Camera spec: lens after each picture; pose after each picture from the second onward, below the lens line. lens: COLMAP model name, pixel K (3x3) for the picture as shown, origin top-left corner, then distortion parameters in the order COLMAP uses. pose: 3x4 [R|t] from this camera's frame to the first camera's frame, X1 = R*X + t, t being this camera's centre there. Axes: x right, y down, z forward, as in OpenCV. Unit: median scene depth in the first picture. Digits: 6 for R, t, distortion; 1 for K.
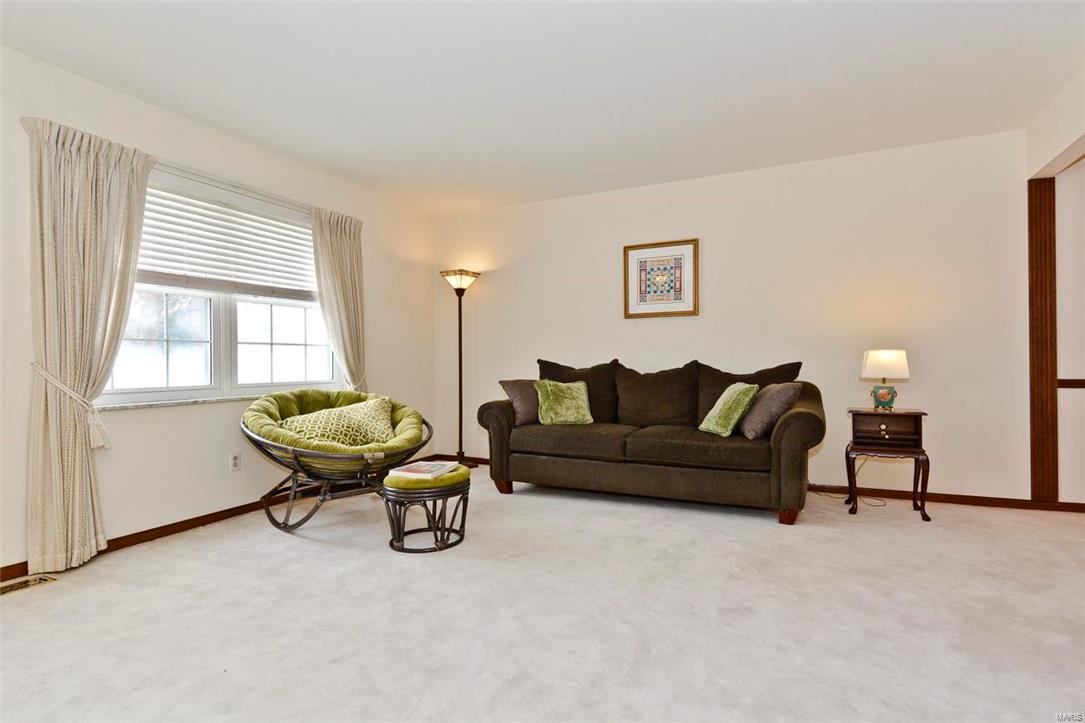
lens RADIAL K [[570.9, 0, 535.1], [0, 570.9, 364.5], [0, 0, 1]] dist [0.038293, -0.022899]
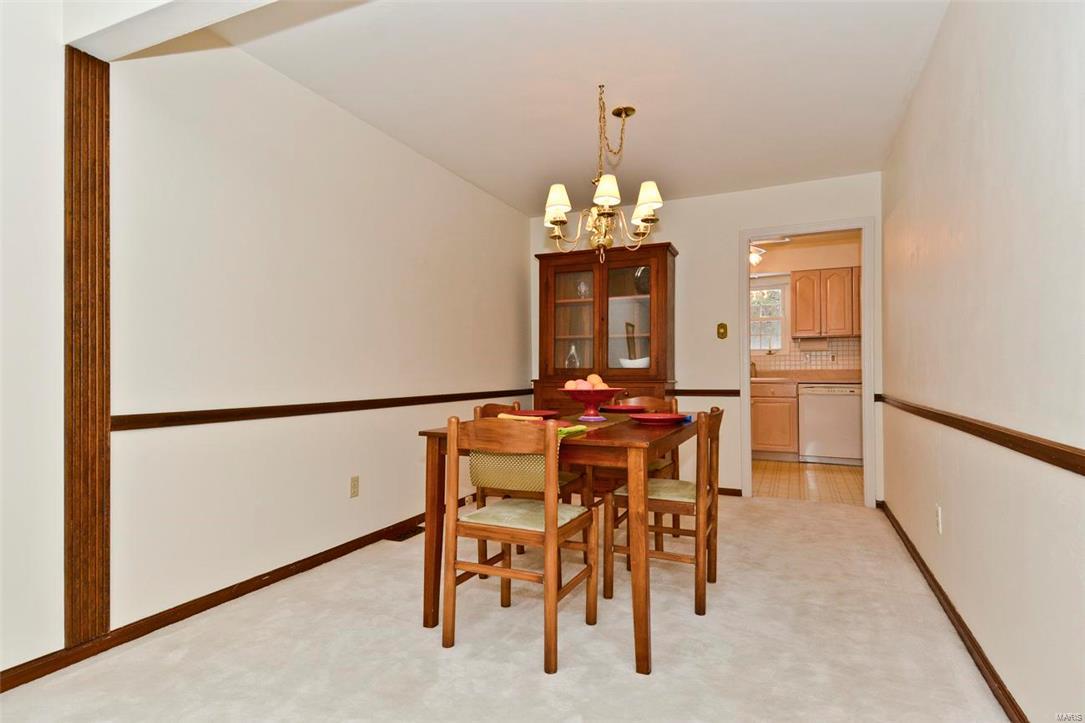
lens RADIAL K [[570.9, 0, 540.8], [0, 570.9, 368.6], [0, 0, 1]] dist [0.038293, -0.022899]
pose [[-0.008371, 0.018053, 0.999802, 0.297819], [0.003466, 0.999832, -0.018024, -0.008746], [-0.999959, 0.003314, -0.008432, 0.531578]]
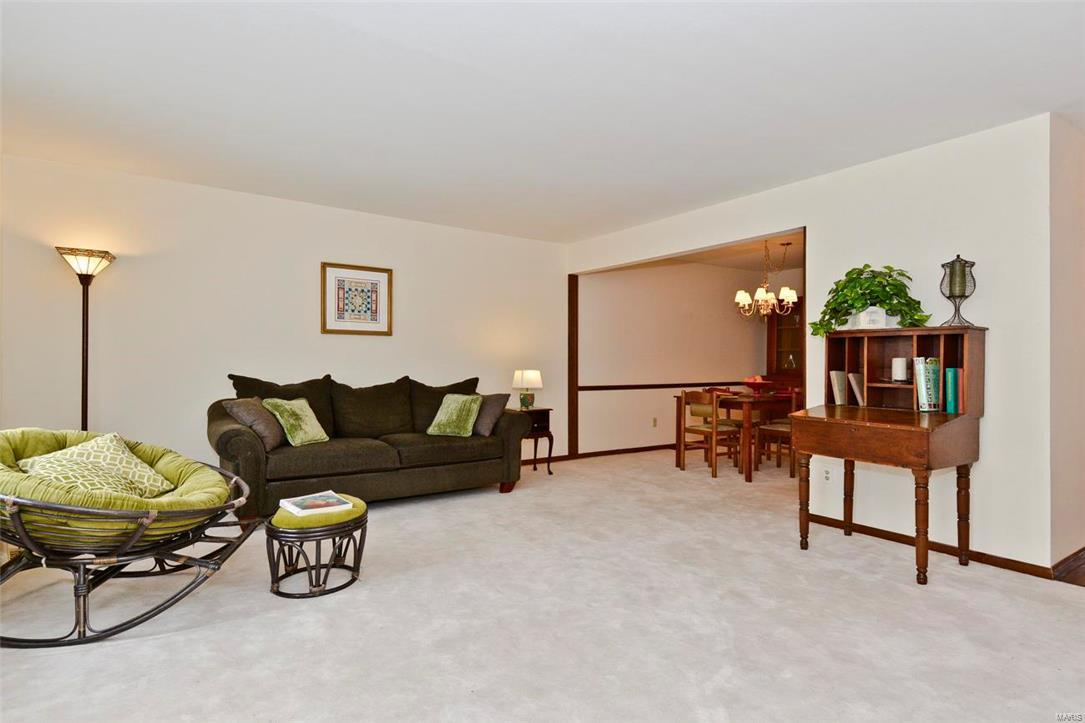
lens RADIAL K [[570.9, 0, 570.7], [0, 570.9, 362.3], [0, 0, 1]] dist [0.038293, -0.022899]
pose [[0.474302, 0.012639, 0.880271, -0.629325], [-0.011262, 0.999902, -0.008288, -0.031408], [-0.880290, -0.005982, 0.474398, 0.157911]]
